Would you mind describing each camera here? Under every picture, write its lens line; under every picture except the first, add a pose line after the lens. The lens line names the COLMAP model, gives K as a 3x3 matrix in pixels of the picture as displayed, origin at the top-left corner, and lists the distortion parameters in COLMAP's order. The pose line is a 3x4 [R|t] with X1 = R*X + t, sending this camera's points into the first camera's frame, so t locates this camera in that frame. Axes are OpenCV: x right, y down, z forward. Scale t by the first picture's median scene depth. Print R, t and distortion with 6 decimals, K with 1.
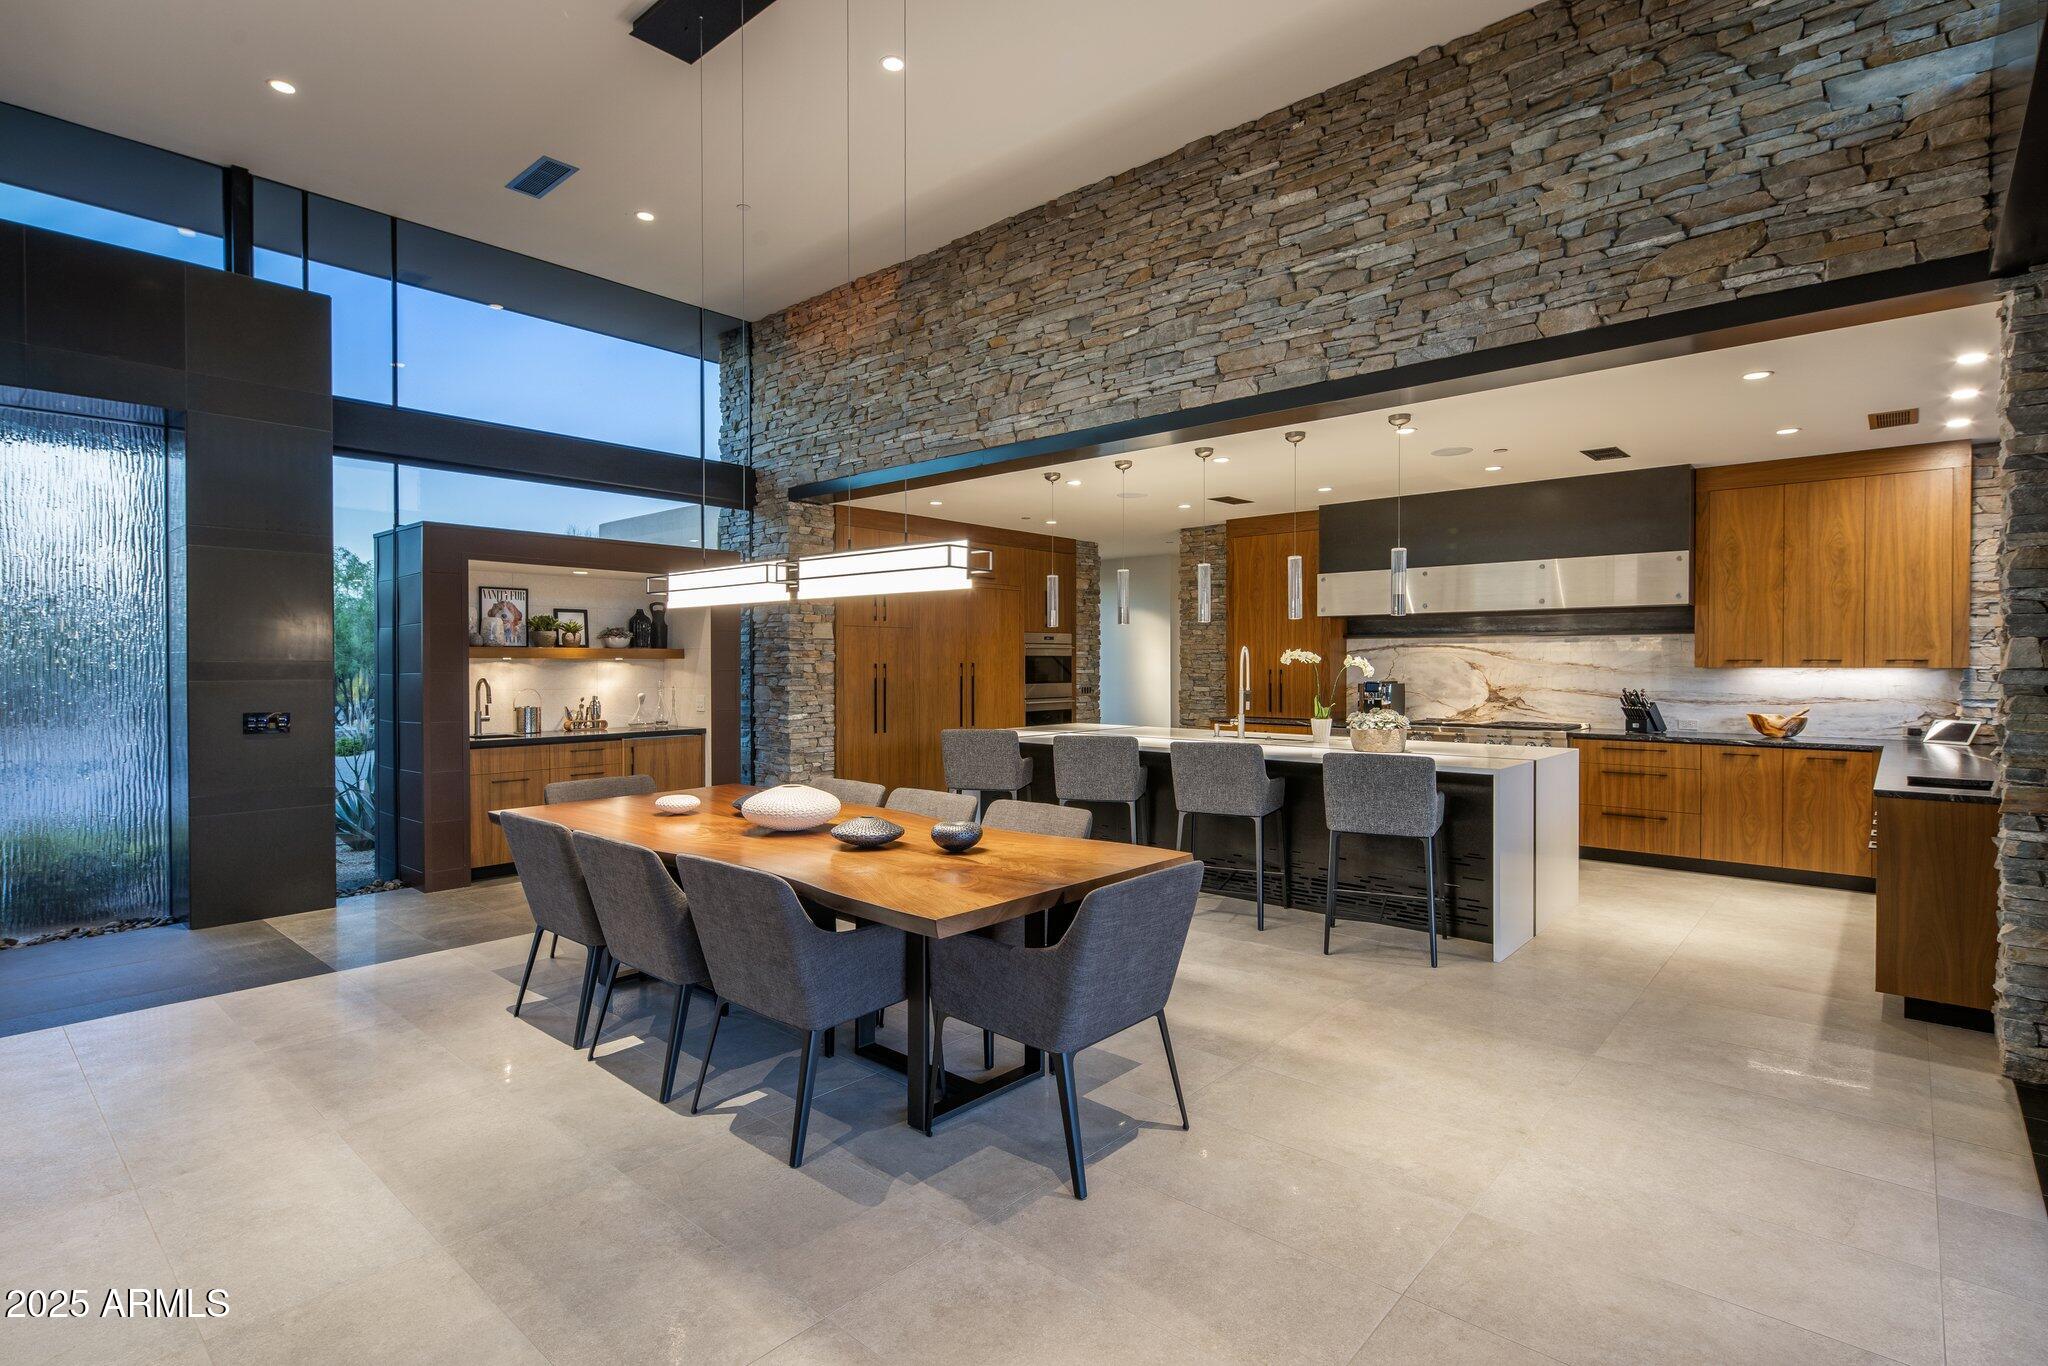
lens RADIAL K [[992.5, 0, 1036.4], [0, 992.5, 677.4], [0, 0, 1]] dist [0.007113, -0.003442]
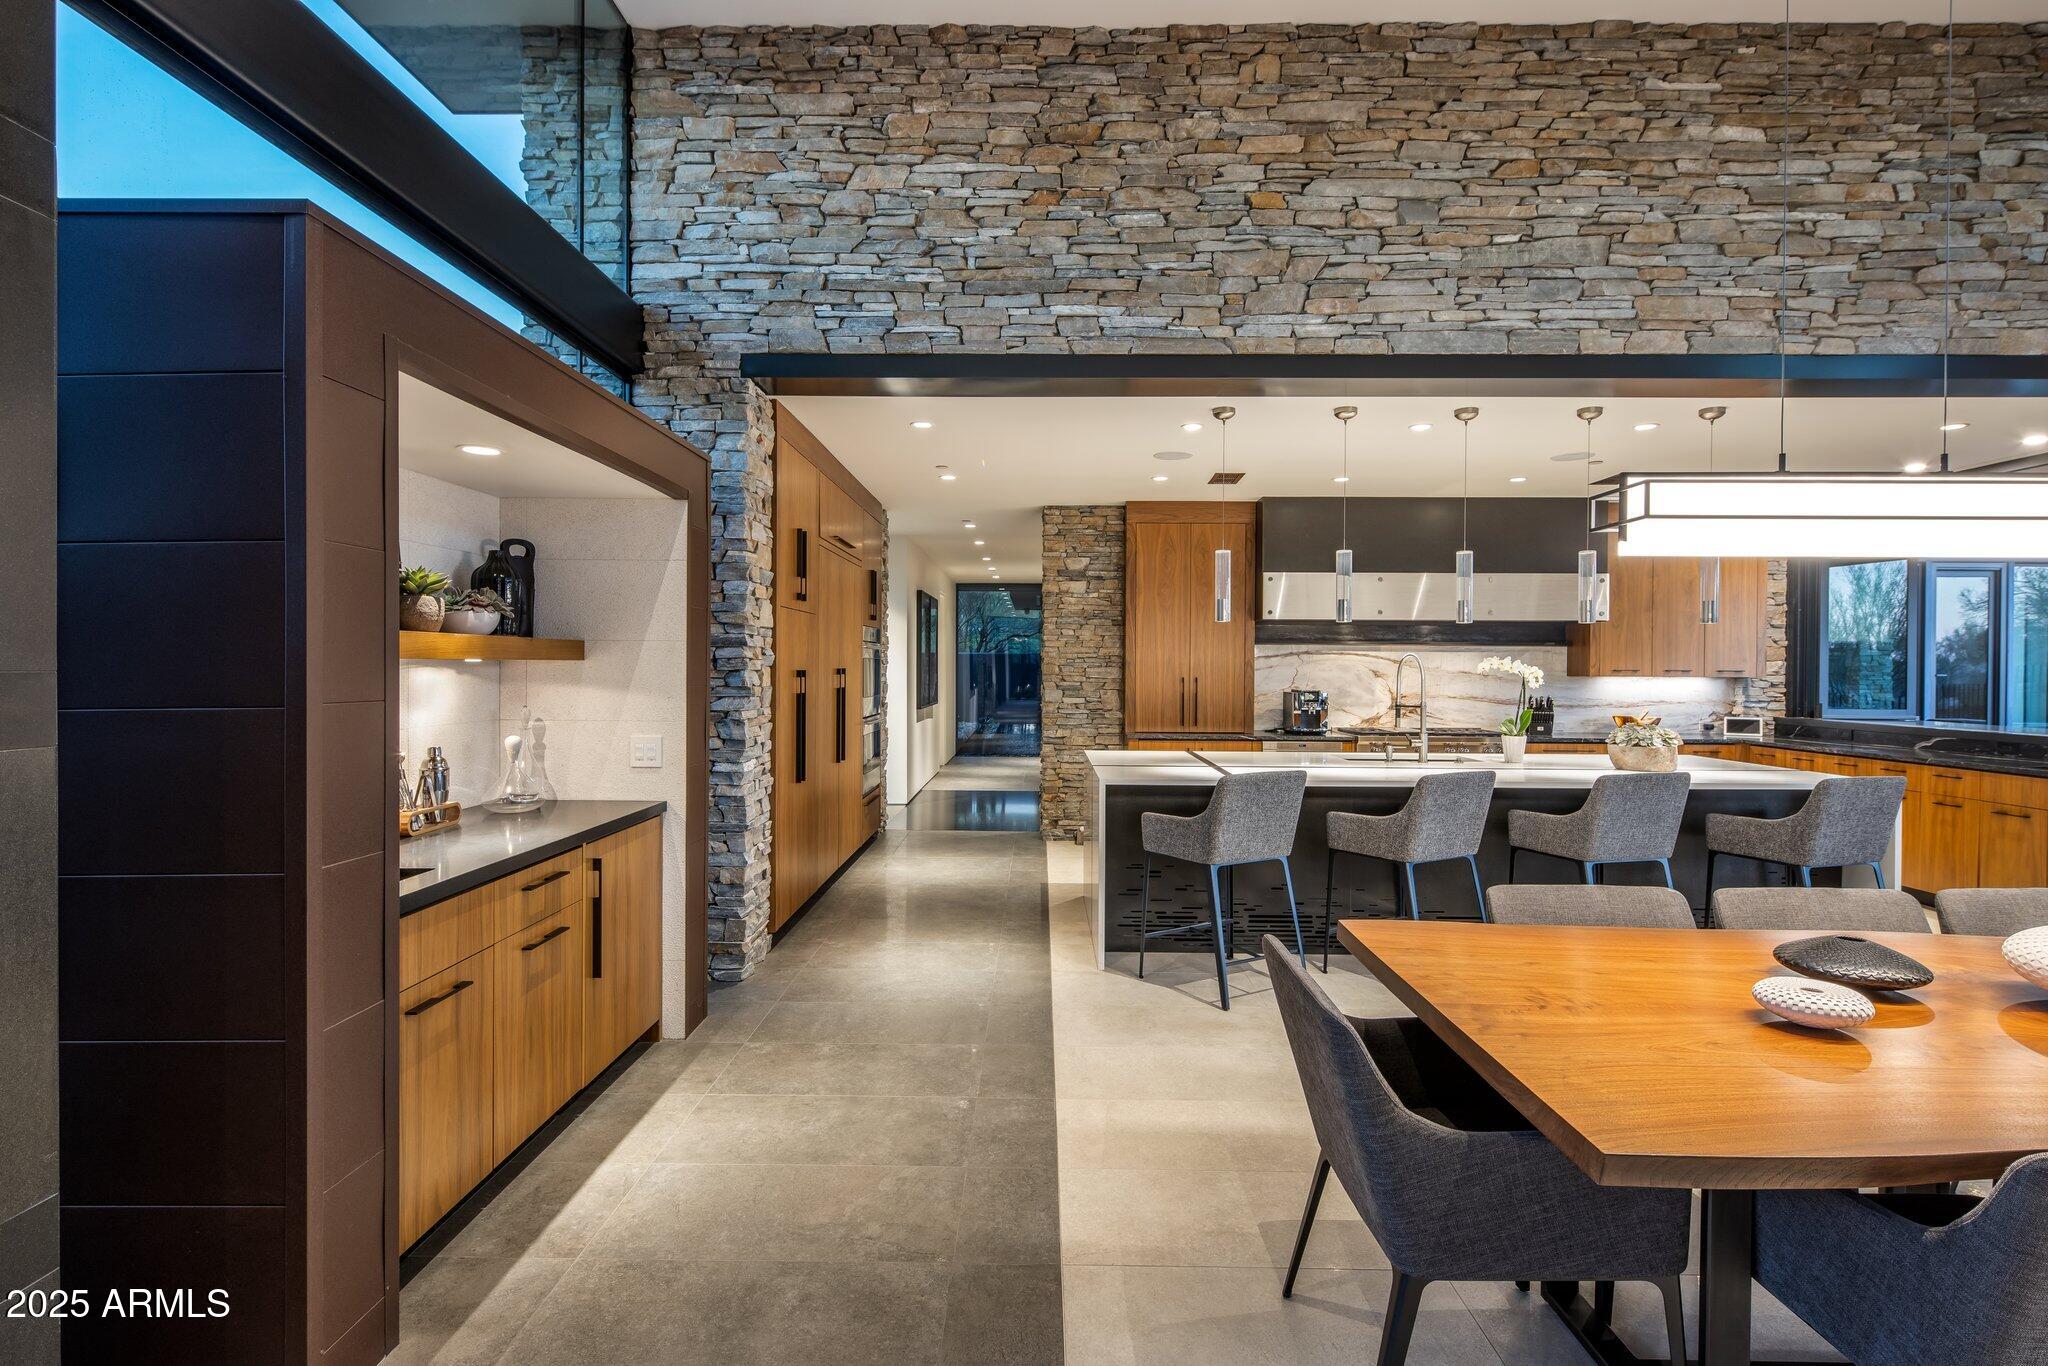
lens RADIAL K [[992.5, 0, 1025.6], [0, 992.5, 675.4], [0, 0, 1]] dist [0.007113, -0.003442]
pose [[0.761230, -0.001338, 0.648481, -0.630568], [0.003137, 0.999994, -0.001619, -0.012604], [-0.648475, 0.003267, 0.761229, 0.614278]]
